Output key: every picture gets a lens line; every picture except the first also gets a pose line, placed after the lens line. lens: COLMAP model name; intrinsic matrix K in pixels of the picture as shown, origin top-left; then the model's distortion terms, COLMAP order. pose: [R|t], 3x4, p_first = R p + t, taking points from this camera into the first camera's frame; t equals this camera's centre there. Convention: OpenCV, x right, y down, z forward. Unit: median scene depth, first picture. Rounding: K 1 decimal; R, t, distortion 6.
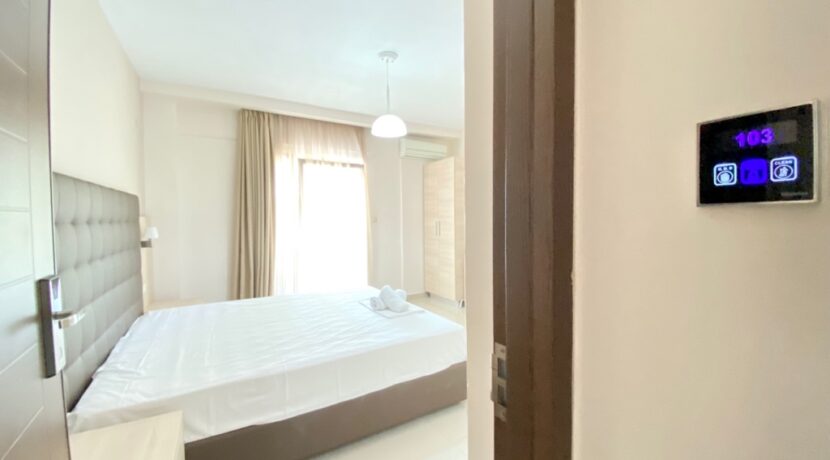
lens RADIAL K [[343.4, 0, 415.0], [0, 343.4, 230.0], [0, 0, 1]] dist [0.000998, -0.016205]
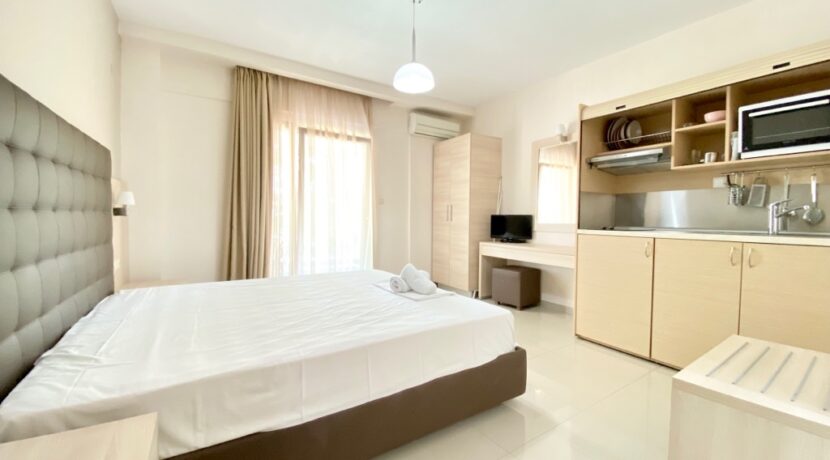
lens RADIAL K [[343.4, 0, 415.0], [0, 343.4, 230.0], [0, 0, 1]] dist [0.000998, -0.016205]
pose [[0.999242, 0.018335, 0.034353, -0.099174], [-0.018347, 0.999832, 0.000032, 0.077956], [-0.034346, -0.000662, 0.999410, 0.152201]]
